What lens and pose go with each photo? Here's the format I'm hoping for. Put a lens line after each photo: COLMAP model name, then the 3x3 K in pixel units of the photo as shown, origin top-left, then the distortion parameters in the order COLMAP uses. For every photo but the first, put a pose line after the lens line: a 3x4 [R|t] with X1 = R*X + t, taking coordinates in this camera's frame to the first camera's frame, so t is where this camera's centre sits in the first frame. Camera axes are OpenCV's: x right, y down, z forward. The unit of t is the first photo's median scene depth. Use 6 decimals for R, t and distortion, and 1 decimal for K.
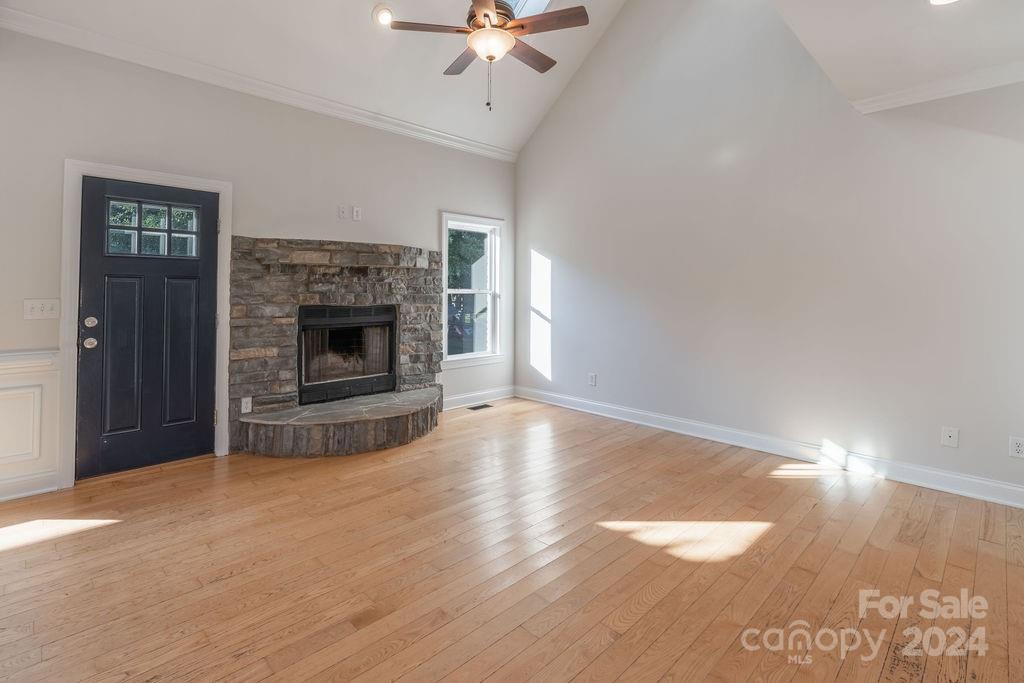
lens RADIAL K [[491.0, 0, 513.0], [0, 491.0, 281.1], [0, 0, 1]] dist [-0.001275, -0.000184]
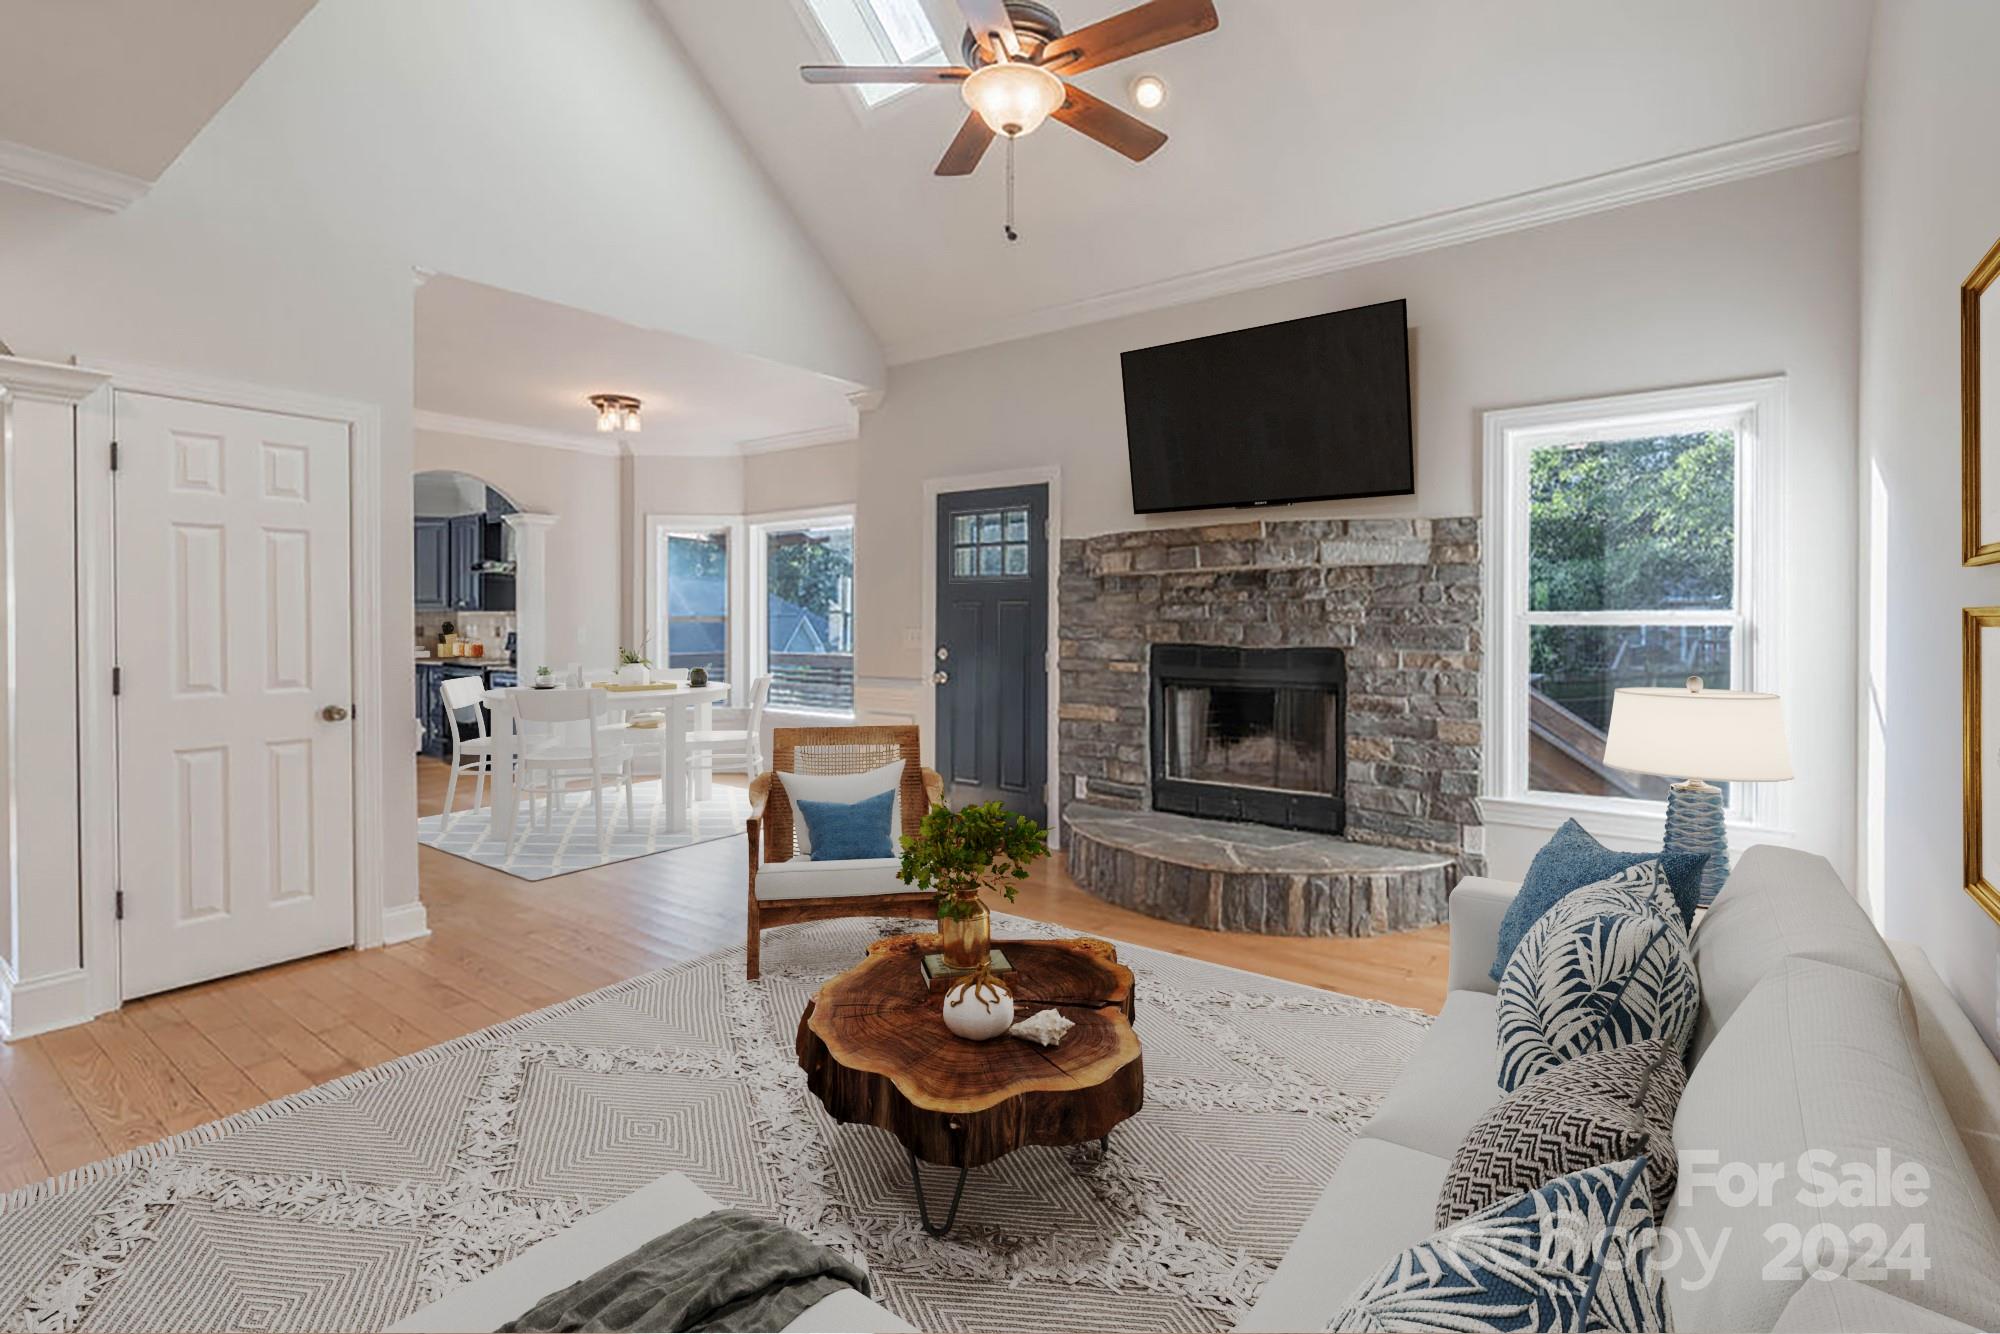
lens RADIAL K [[927.3, 0, 1001.8], [0, 927.3, 624.7], [0, 0, 1]] dist [-0.000862, -0.000080]
pose [[0.152407, 0.000882, -0.988317, 0.615640], [0.020722, 0.999777, 0.004088, 0.017752], [0.988101, -0.021103, 0.152354, 0.611694]]
